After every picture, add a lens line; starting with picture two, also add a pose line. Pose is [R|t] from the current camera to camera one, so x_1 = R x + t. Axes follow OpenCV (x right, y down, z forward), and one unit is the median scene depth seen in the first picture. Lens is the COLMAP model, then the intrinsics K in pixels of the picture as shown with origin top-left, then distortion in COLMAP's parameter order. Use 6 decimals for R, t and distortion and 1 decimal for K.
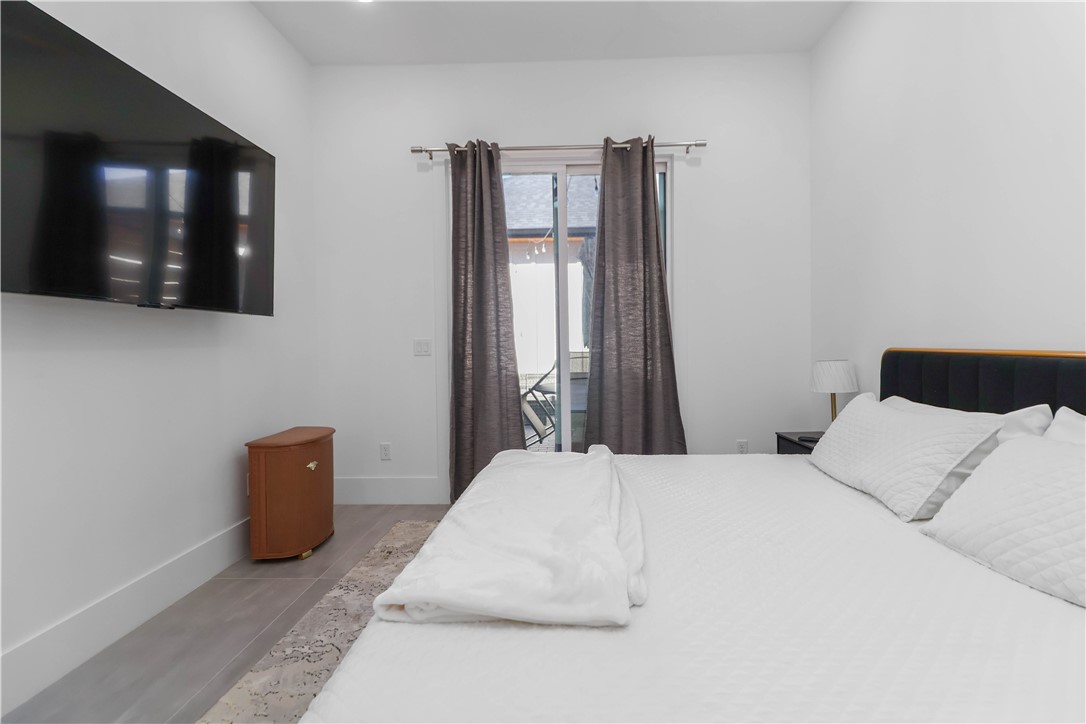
lens RADIAL K [[494.1, 0, 541.8], [0, 494.1, 352.4], [0, 0, 1]] dist [0.004503, -0.007211]
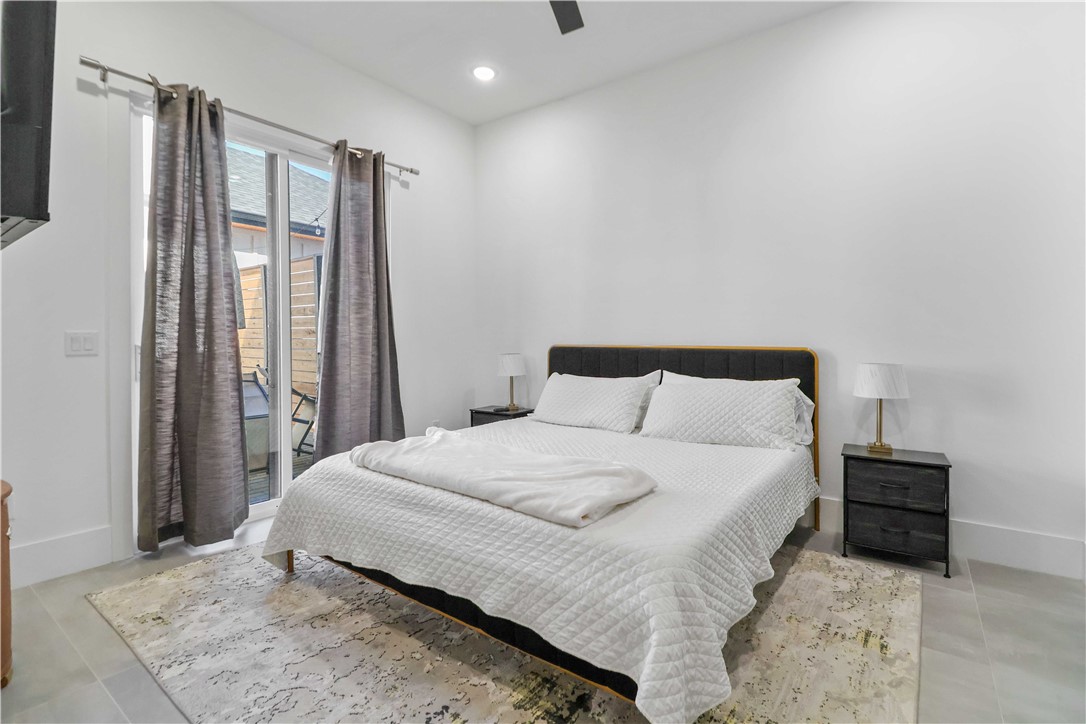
lens RADIAL K [[494.1, 0, 550.2], [0, 494.1, 348.8], [0, 0, 1]] dist [0.004503, -0.007211]
pose [[0.567531, -0.004770, 0.823338, -0.465844], [0.009363, 0.999956, -0.000661, 0.003506], [-0.823299, 0.008084, 0.567551, 0.070816]]
